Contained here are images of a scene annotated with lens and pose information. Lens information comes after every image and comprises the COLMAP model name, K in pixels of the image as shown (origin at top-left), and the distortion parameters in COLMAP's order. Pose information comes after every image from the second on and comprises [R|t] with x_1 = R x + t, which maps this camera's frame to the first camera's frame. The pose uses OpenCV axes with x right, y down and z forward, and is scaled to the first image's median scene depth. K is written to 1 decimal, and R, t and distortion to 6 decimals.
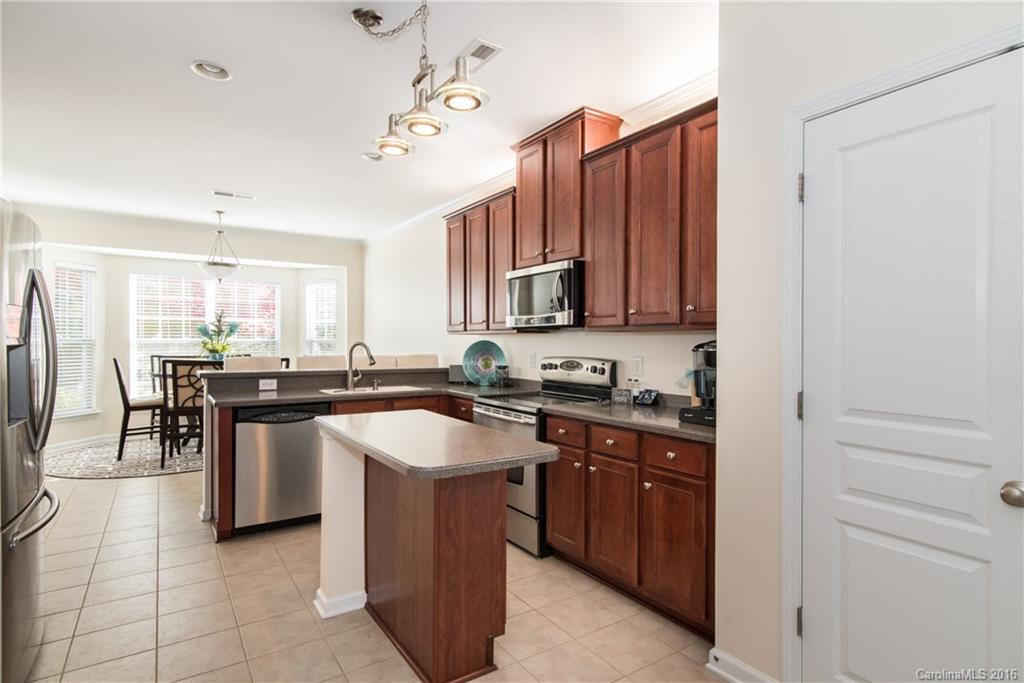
lens RADIAL K [[544.0, 0, 509.4], [0, 544.0, 343.7], [0, 0, 1]] dist [0.006958, -0.000173]
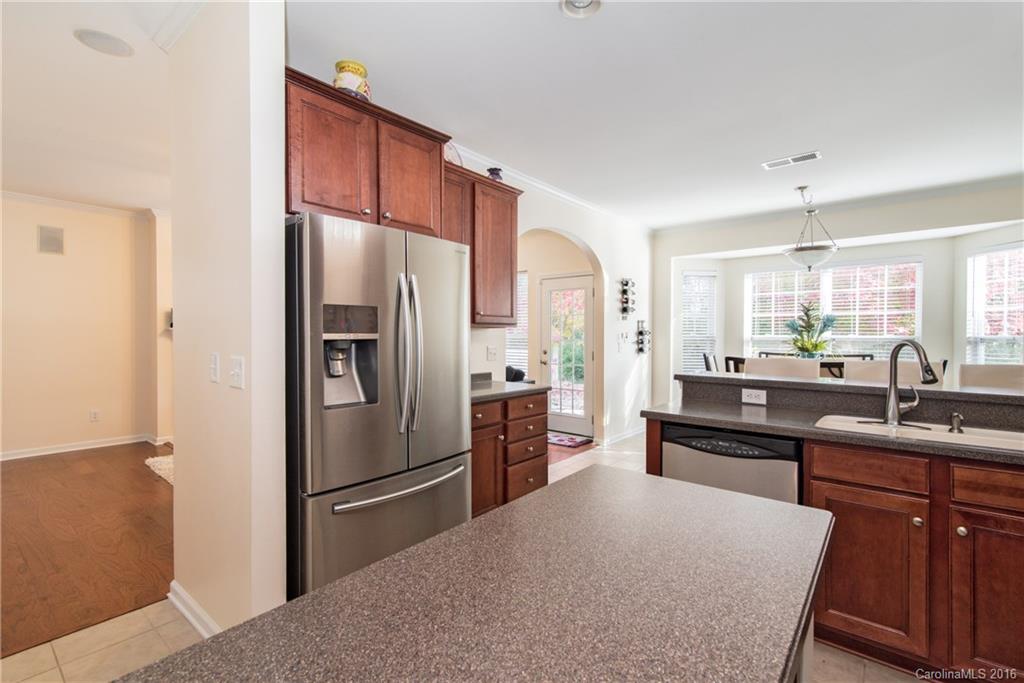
lens RADIAL K [[471.0, 0, 507.4], [0, 471.0, 339.9], [0, 0, 1]] dist [0.018694, -0.001693]
pose [[0.295270, 0.007108, -0.955388, 0.066335], [-0.009370, 0.999946, 0.004544, -0.001279], [0.955368, 0.007610, 0.295320, 0.466369]]
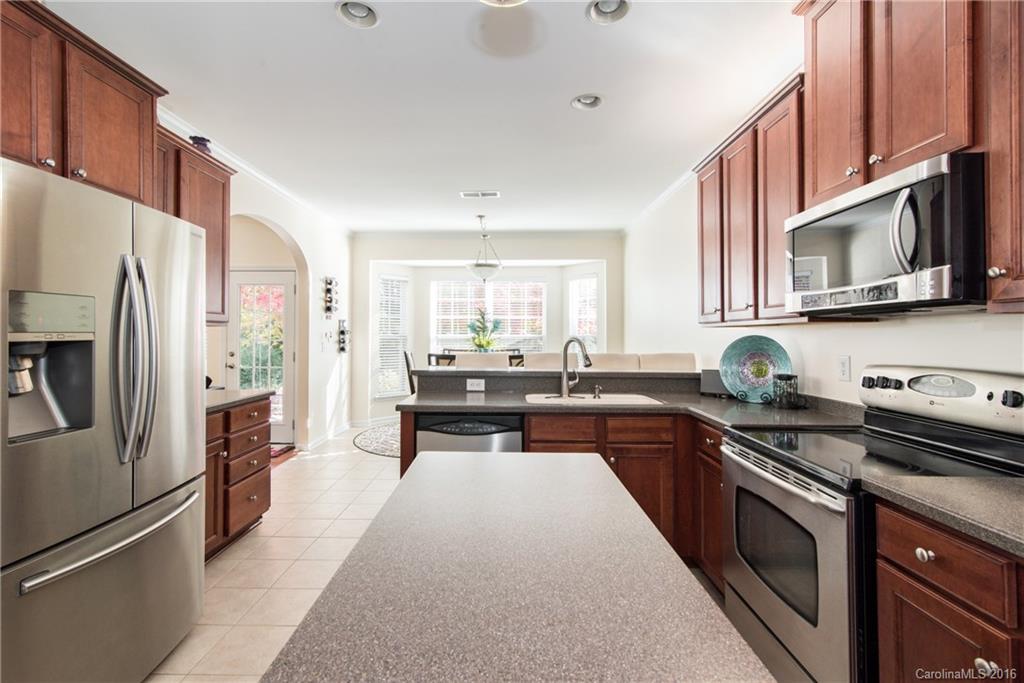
lens RADIAL K [[471.0, 0, 497.3], [0, 471.0, 328.4], [0, 0, 1]] dist [0.018694, -0.001693]
pose [[0.823229, -0.010536, -0.567611, 0.026011], [-0.002876, 0.999738, -0.022729, -0.000397], [0.567702, 0.020343, 0.822983, 0.360433]]
